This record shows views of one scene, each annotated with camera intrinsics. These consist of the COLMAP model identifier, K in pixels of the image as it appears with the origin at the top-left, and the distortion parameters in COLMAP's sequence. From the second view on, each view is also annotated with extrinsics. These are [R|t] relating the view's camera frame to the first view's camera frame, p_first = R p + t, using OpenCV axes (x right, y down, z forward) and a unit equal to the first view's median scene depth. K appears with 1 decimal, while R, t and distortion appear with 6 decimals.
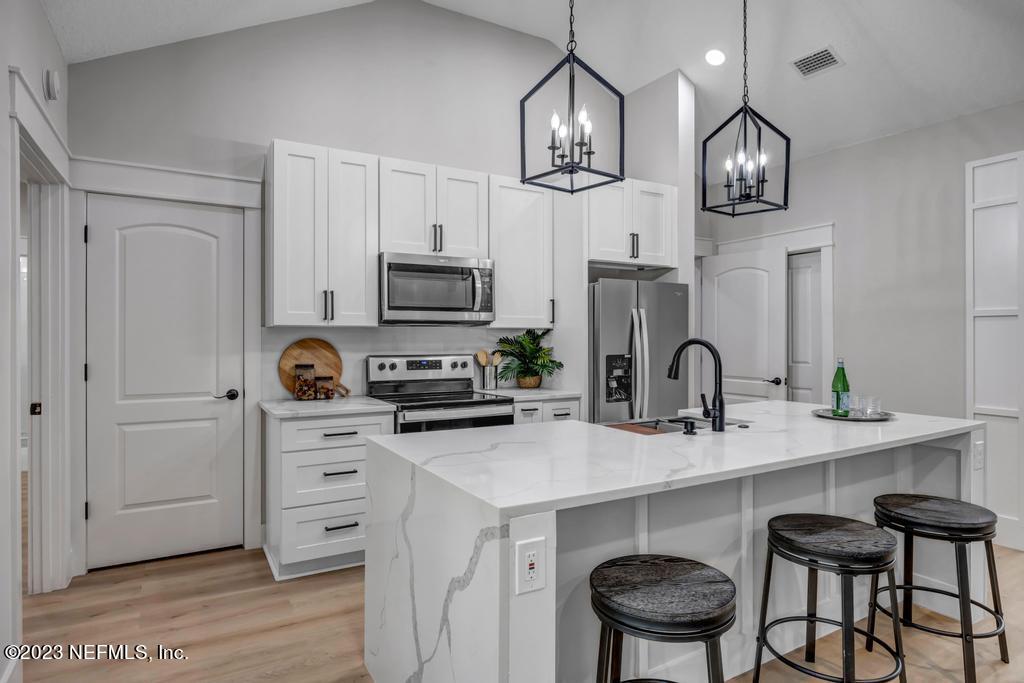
lens RADIAL K [[579.9, 0, 468.7], [0, 579.9, 328.6], [0, 0, 1]] dist [-0.007423, -0.002667]
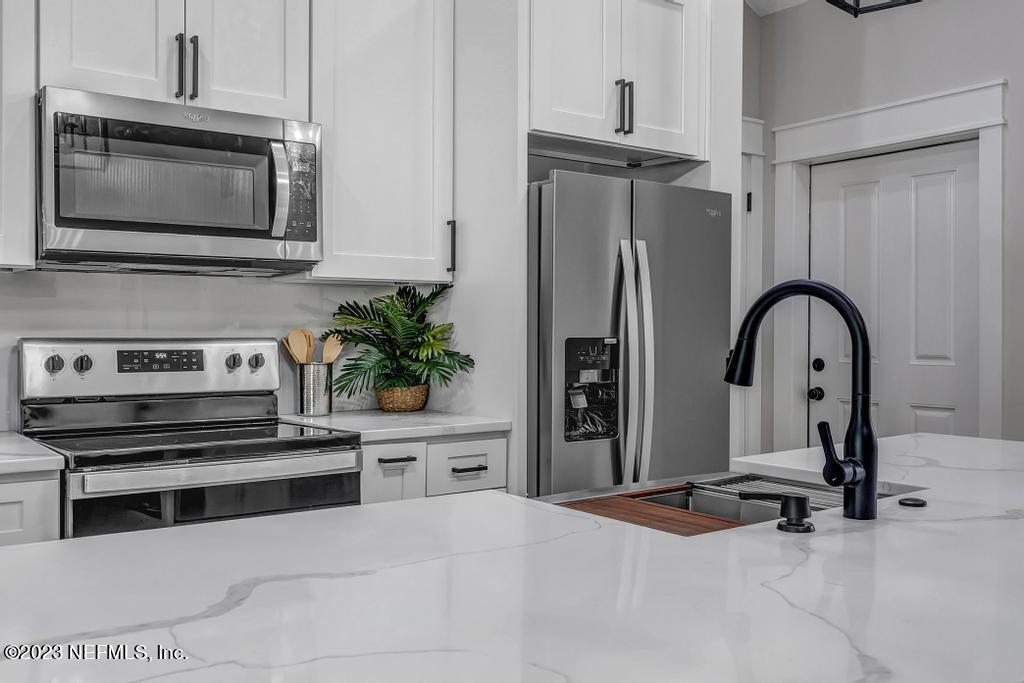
lens RADIAL K [[948.1, 0, 451.0], [0, 948.1, 312.3], [0, 0, 1]] dist [-0.000315, 0.000000]
pose [[0.992463, 0.004666, 0.122456, 0.055784], [-0.004097, 0.999980, -0.004897, 0.029735], [-0.122477, 0.004359, 0.992462, 0.268906]]
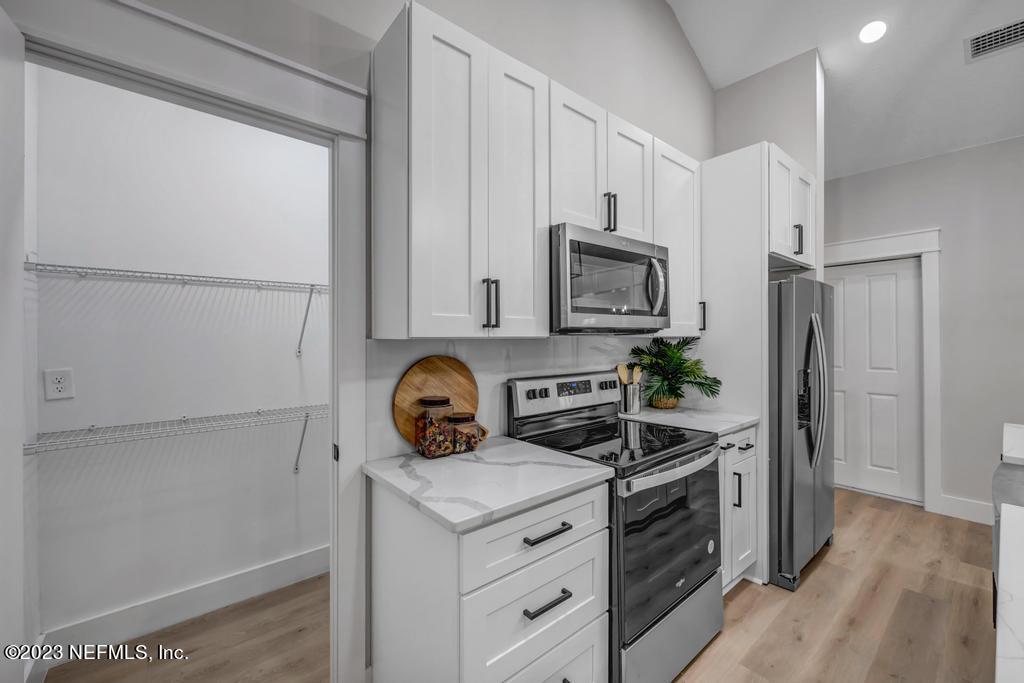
lens RADIAL K [[411.7, 0, 483.0], [0, 411.7, 329.9], [0, 0, 1]] dist [-0.003437, -0.000133]
pose [[0.981004, 0.000068, 0.193990, -0.304746], [-0.000331, 0.999999, 0.001325, -0.012028], [-0.193990, -0.001364, 0.981003, 0.530793]]
